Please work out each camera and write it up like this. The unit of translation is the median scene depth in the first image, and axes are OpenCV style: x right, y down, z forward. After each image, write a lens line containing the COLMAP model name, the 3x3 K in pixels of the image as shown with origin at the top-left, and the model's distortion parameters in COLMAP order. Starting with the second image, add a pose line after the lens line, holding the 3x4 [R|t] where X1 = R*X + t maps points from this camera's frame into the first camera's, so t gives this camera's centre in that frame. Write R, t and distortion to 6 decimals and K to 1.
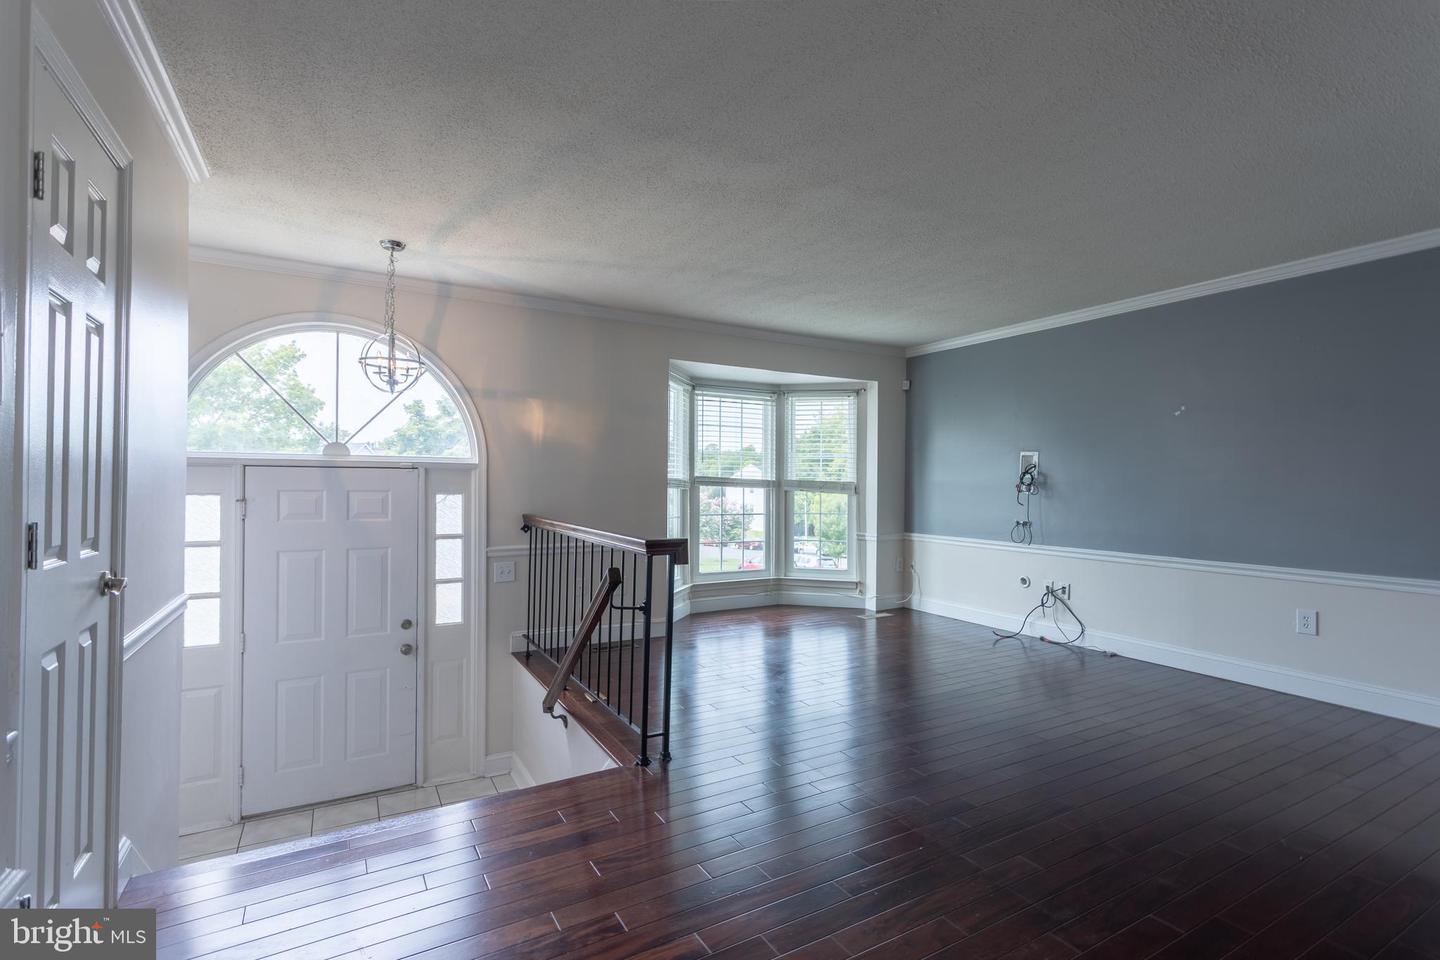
lens RADIAL K [[684.9, 0, 721.7], [0, 684.9, 480.0], [0, 0, 1]] dist [0.020993, 0.000078]
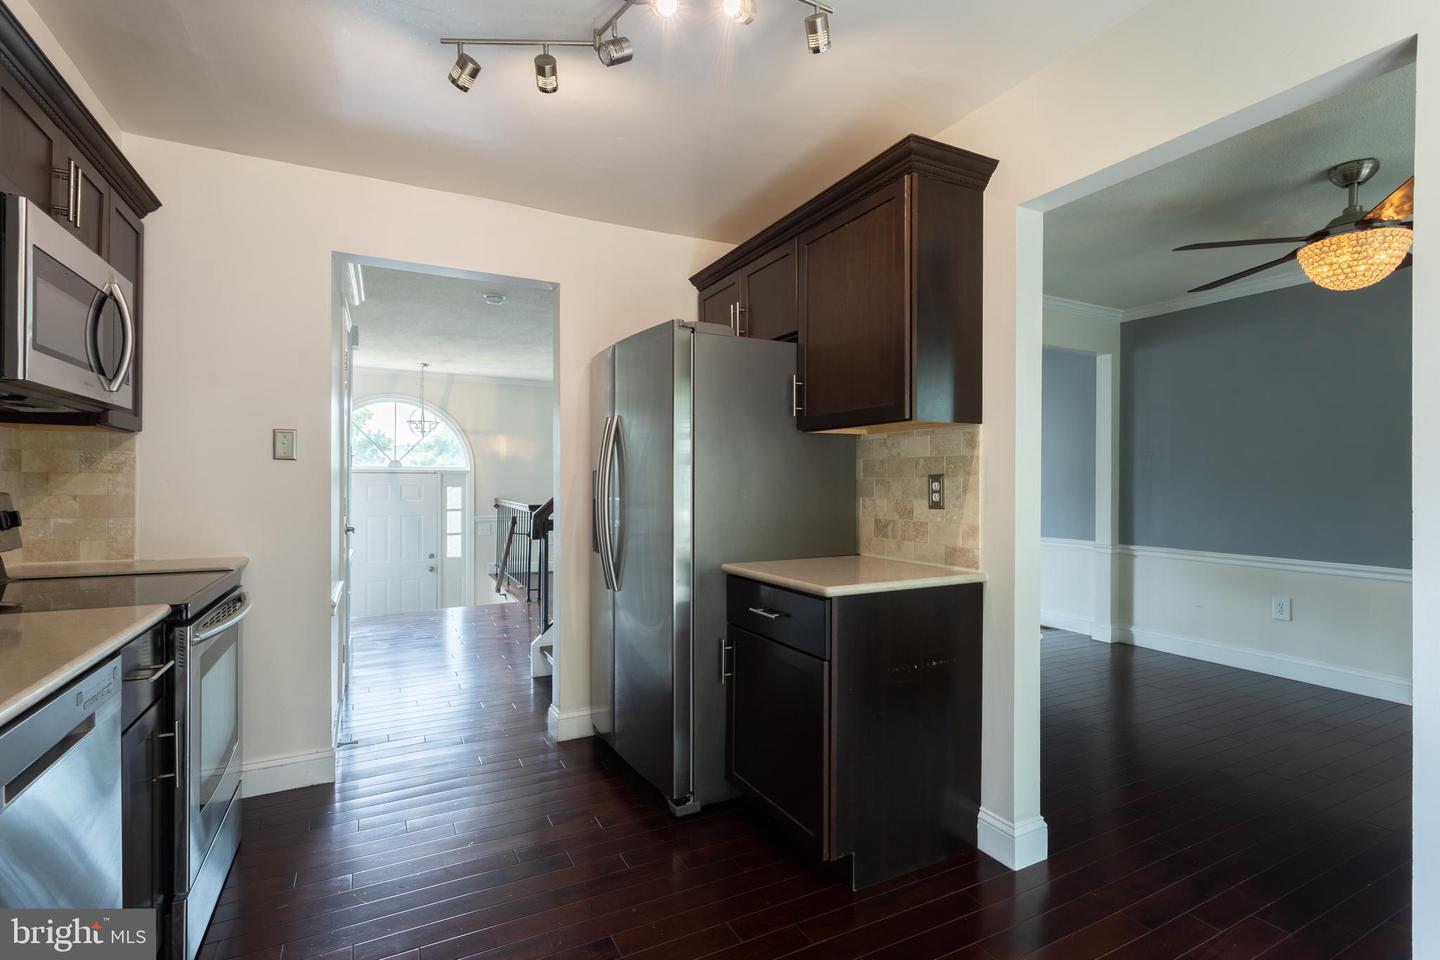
lens RADIAL K [[684.9, 0, 726.5], [0, 684.9, 476.5], [0, 0, 1]] dist [0.020993, 0.000078]
pose [[0.999162, -0.004958, -0.040641, 0.418060], [0.004956, 0.999988, -0.000158, -0.004024], [0.040641, -0.000044, 0.999174, -0.832085]]
